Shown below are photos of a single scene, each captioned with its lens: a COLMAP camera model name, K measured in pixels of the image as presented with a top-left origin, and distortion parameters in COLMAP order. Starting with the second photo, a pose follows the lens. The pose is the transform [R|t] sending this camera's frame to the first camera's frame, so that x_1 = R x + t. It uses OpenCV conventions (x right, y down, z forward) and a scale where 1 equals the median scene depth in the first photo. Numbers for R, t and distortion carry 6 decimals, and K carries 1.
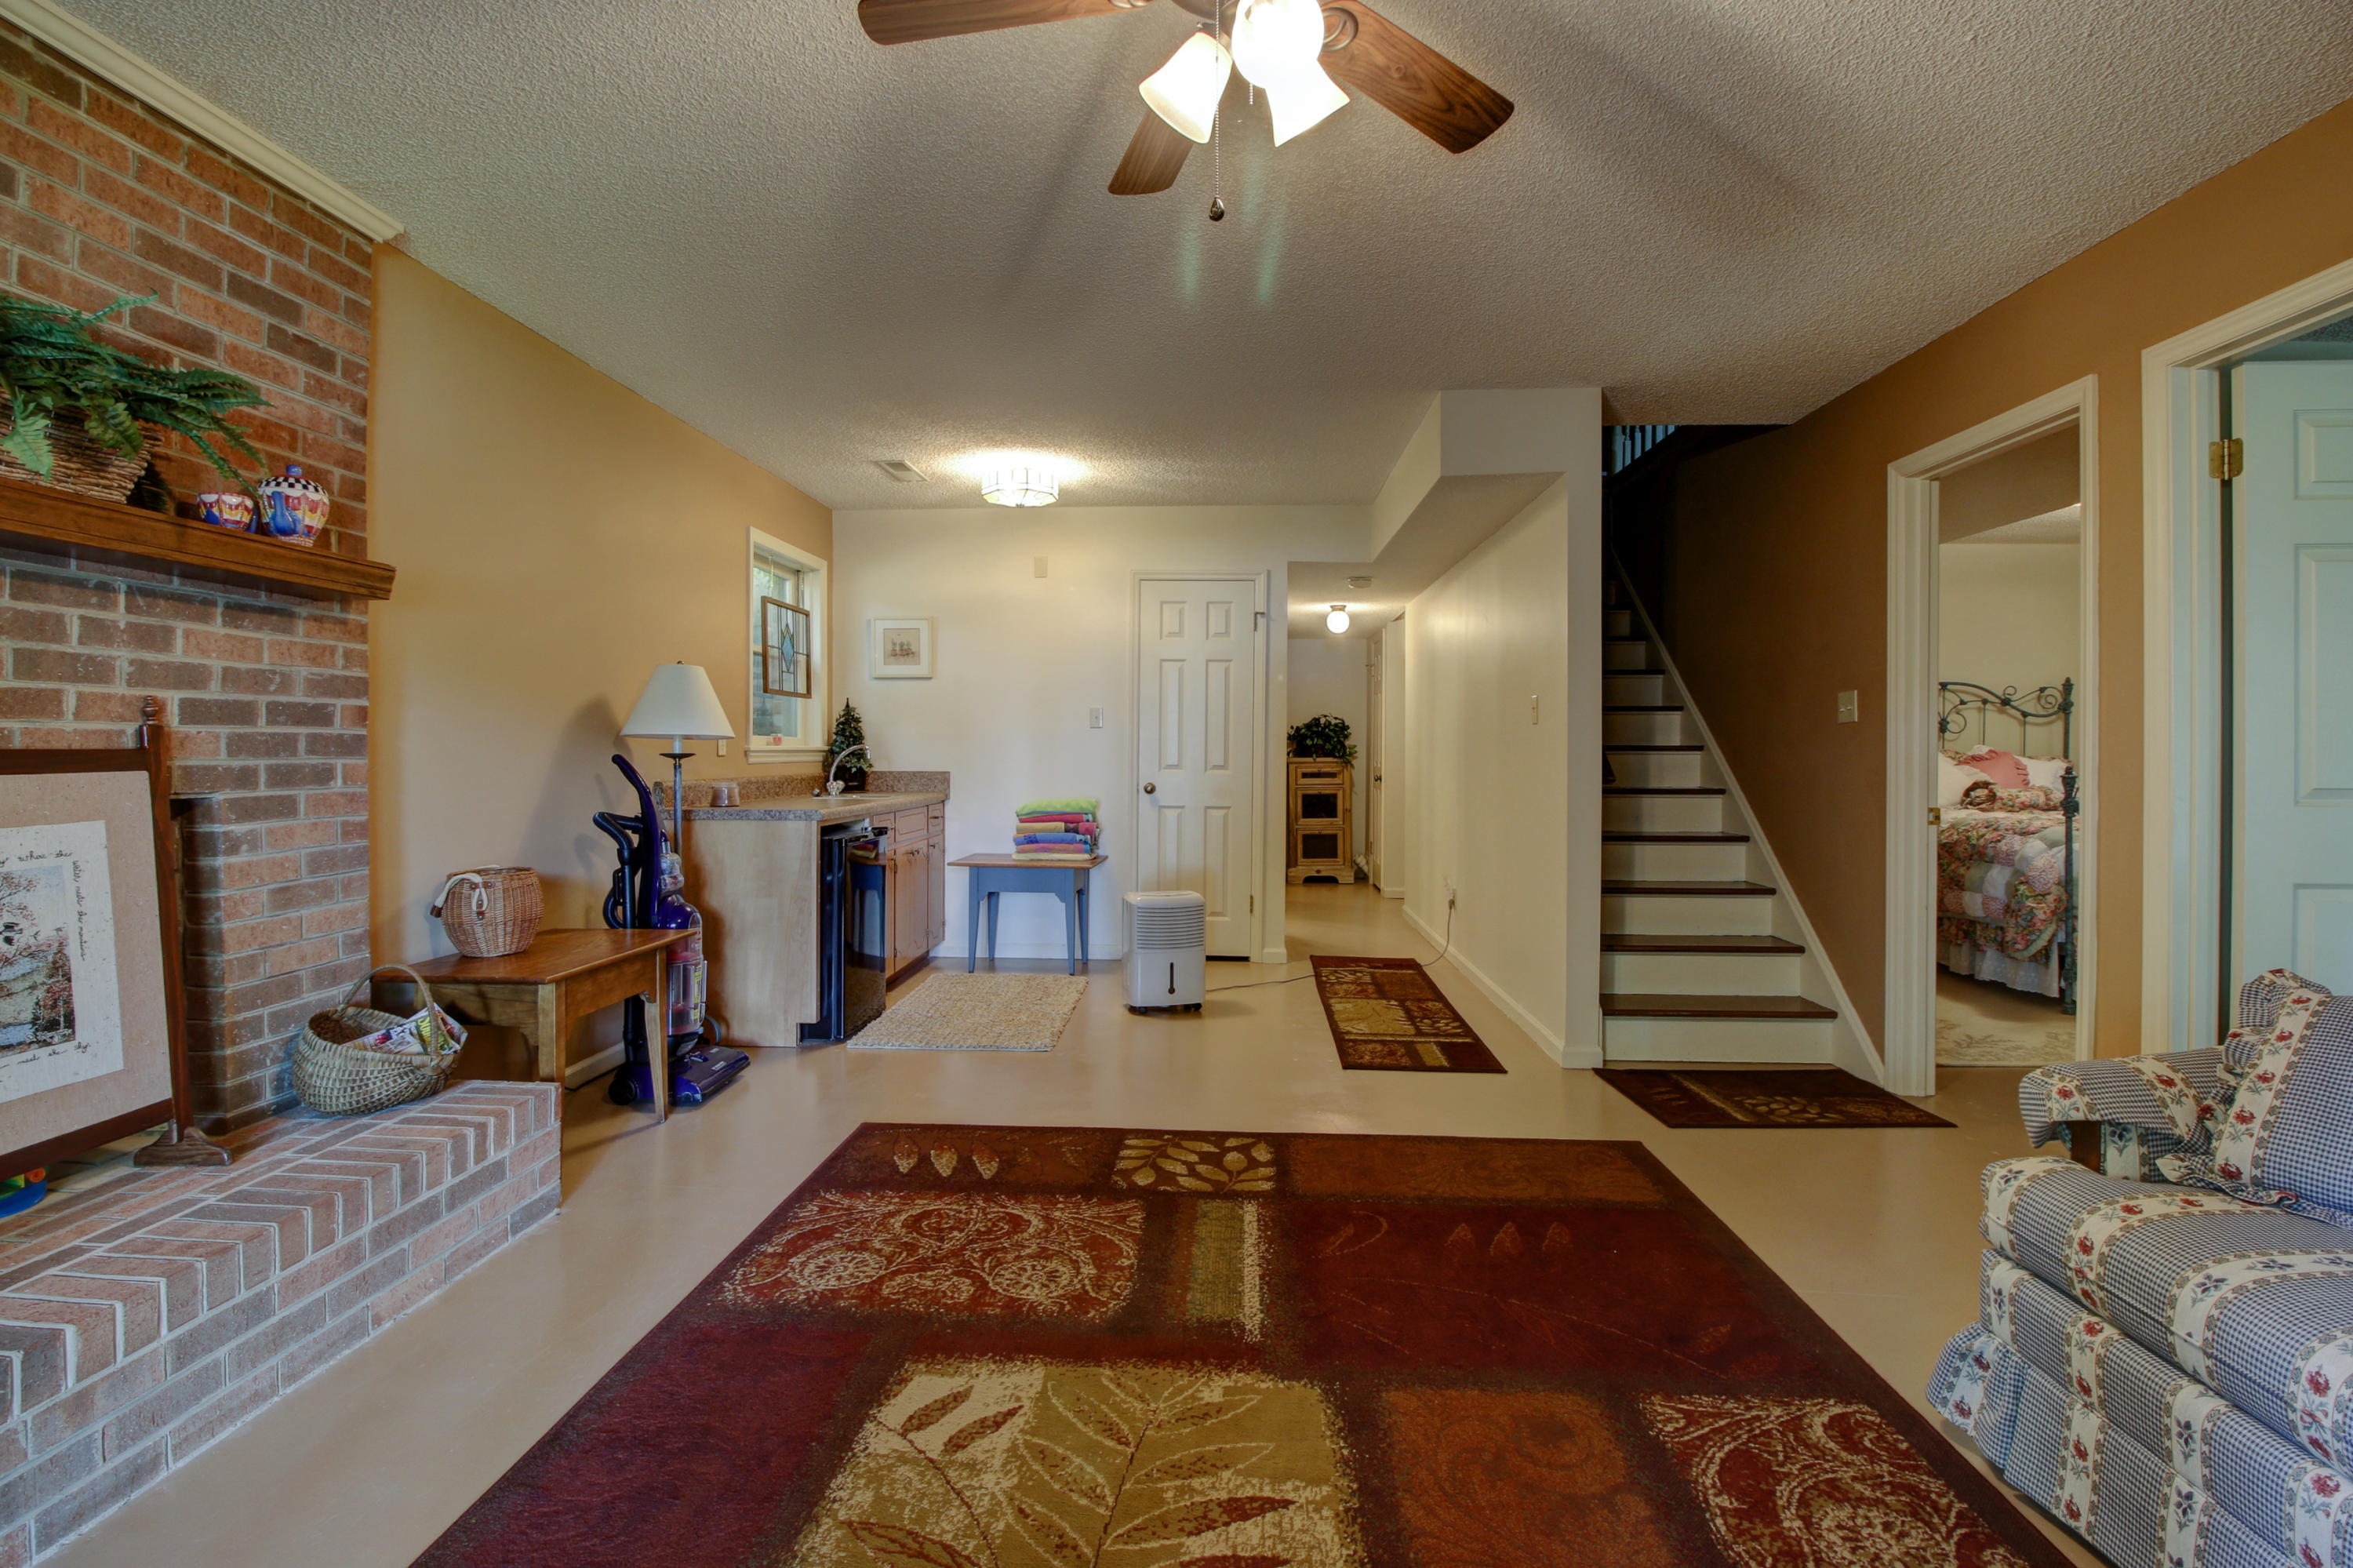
lens RADIAL K [[1079.8, 0, 1172.5], [0, 1079.8, 766.1], [0, 0, 1]] dist [-0.006898, -0.009671]
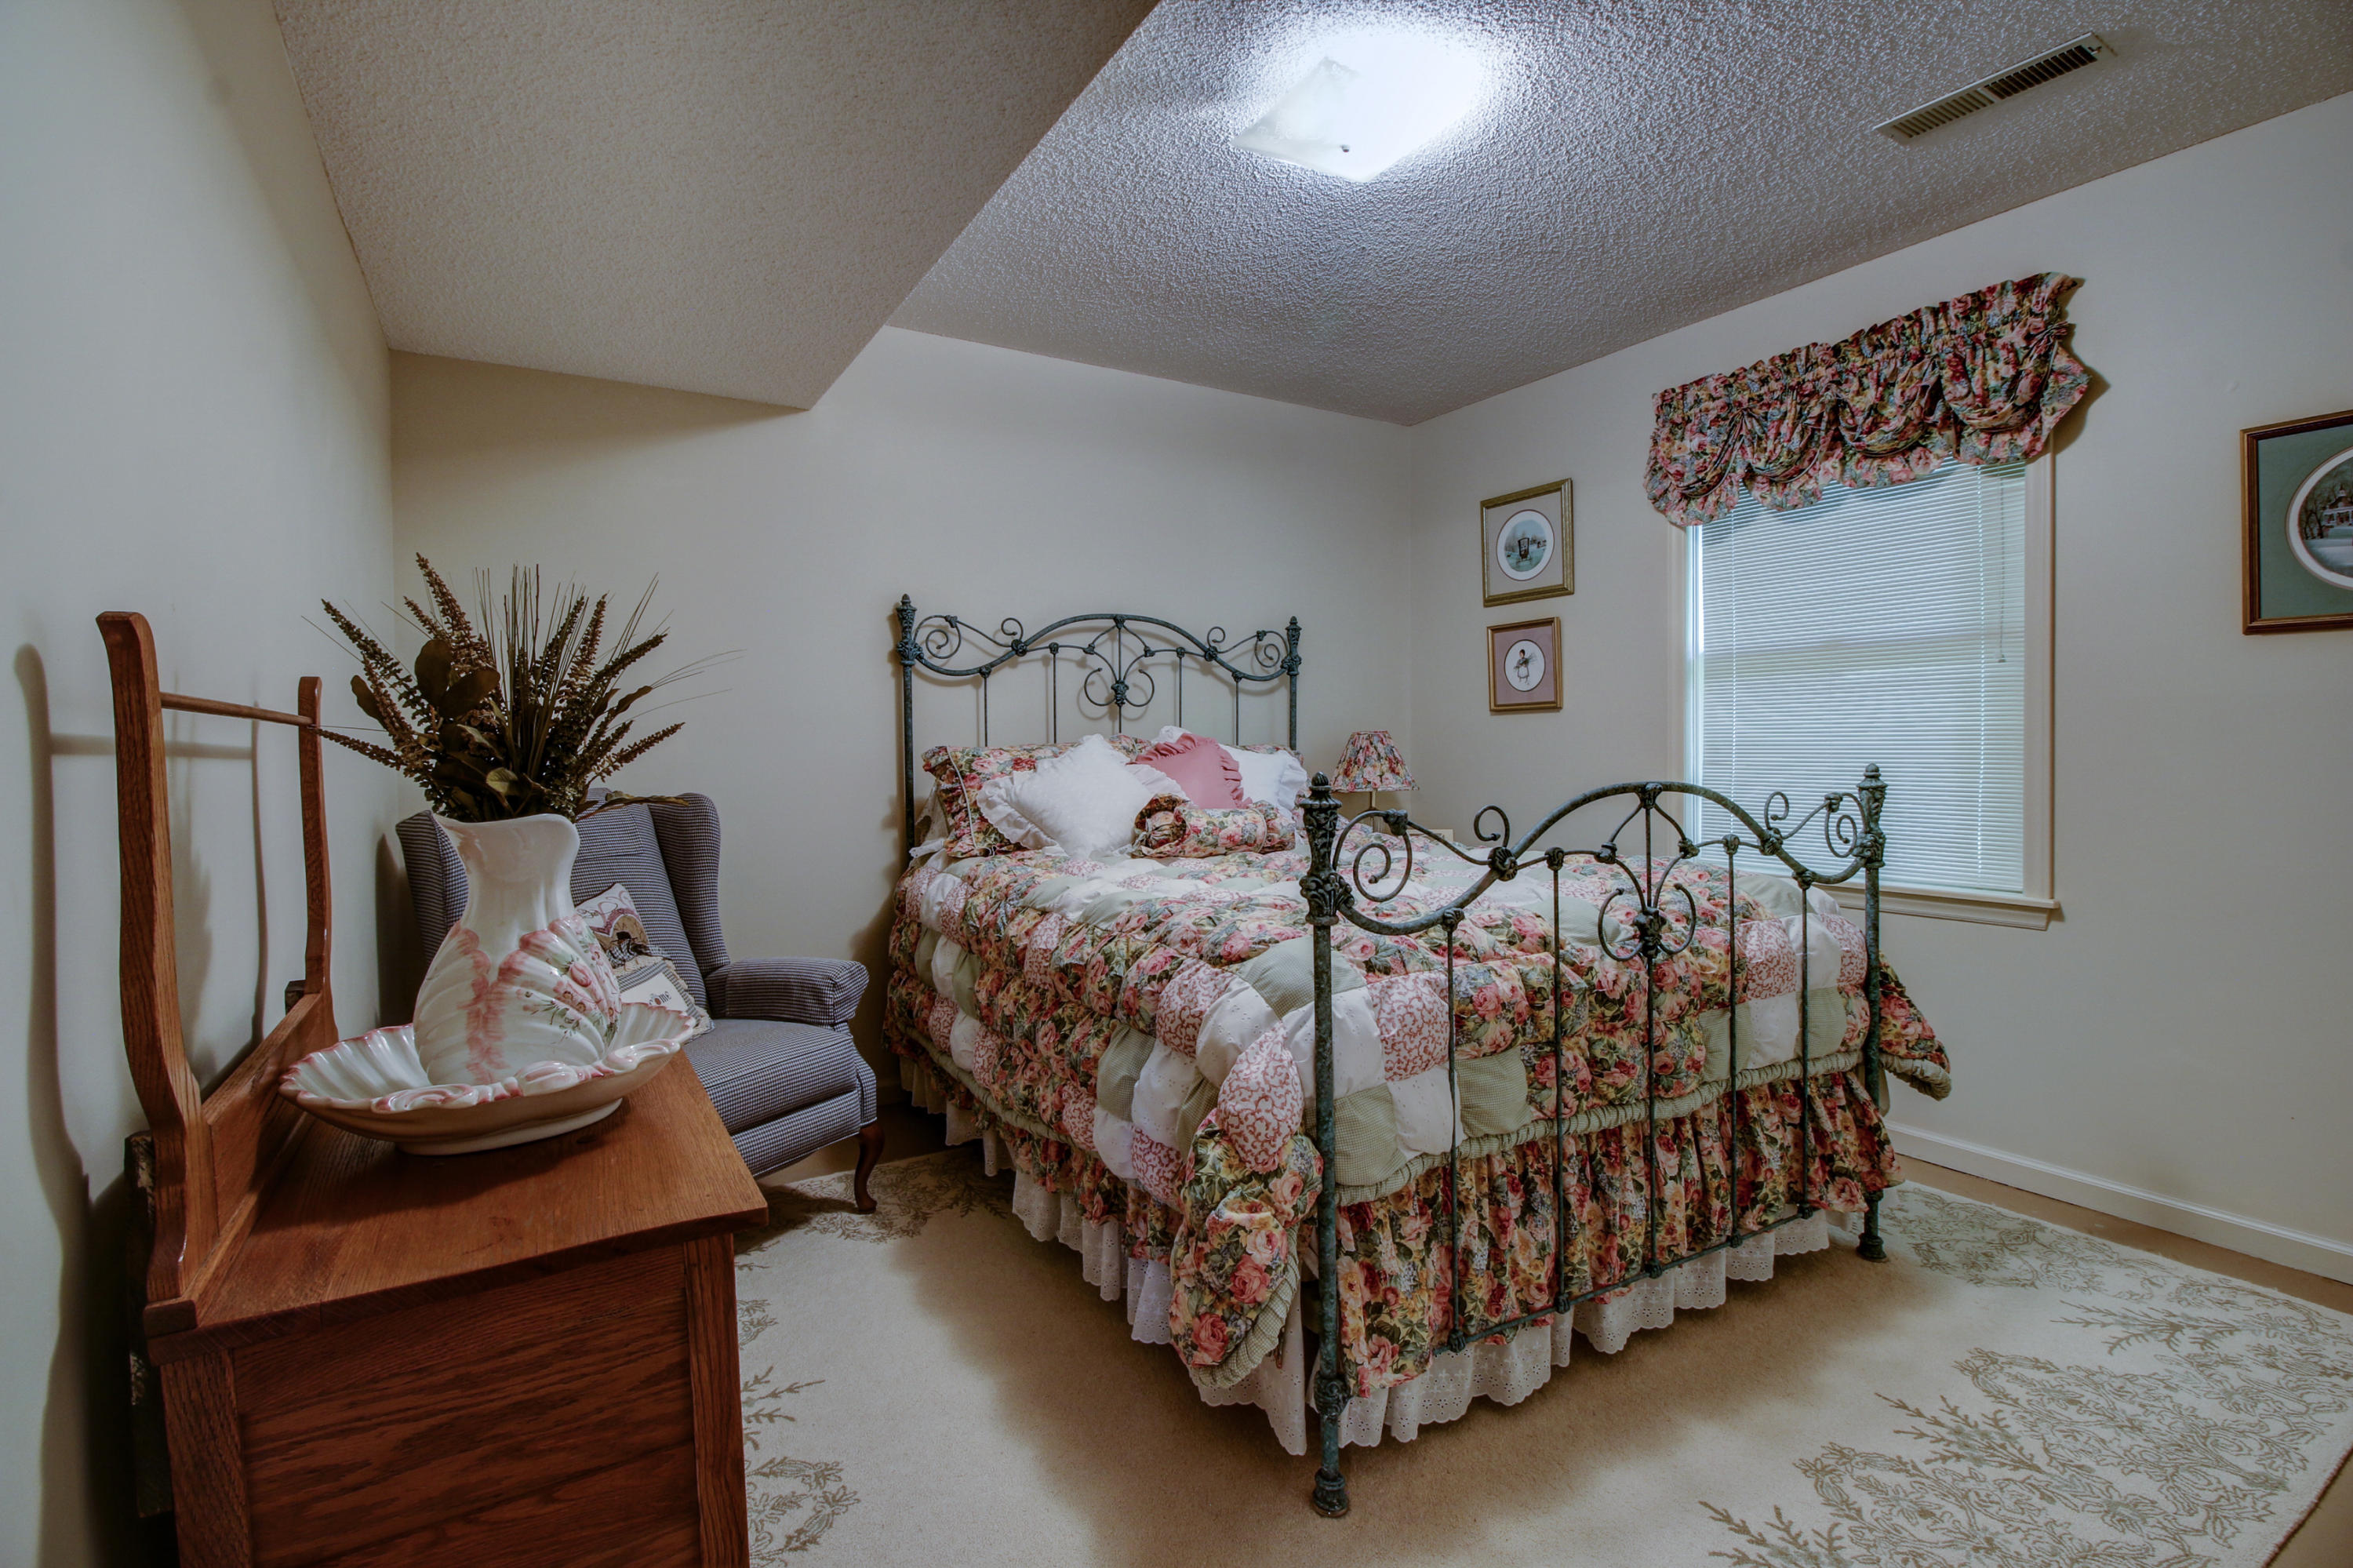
lens RADIAL K [[1079.8, 0, 1181.7], [0, 1079.8, 778.2], [0, 0, 1]] dist [-0.006898, -0.009671]
pose [[0.822417, -0.024270, 0.568366, 0.477030], [0.016348, 0.999685, 0.019033, -0.003926], [-0.568649, -0.006361, 0.822555, 0.583367]]
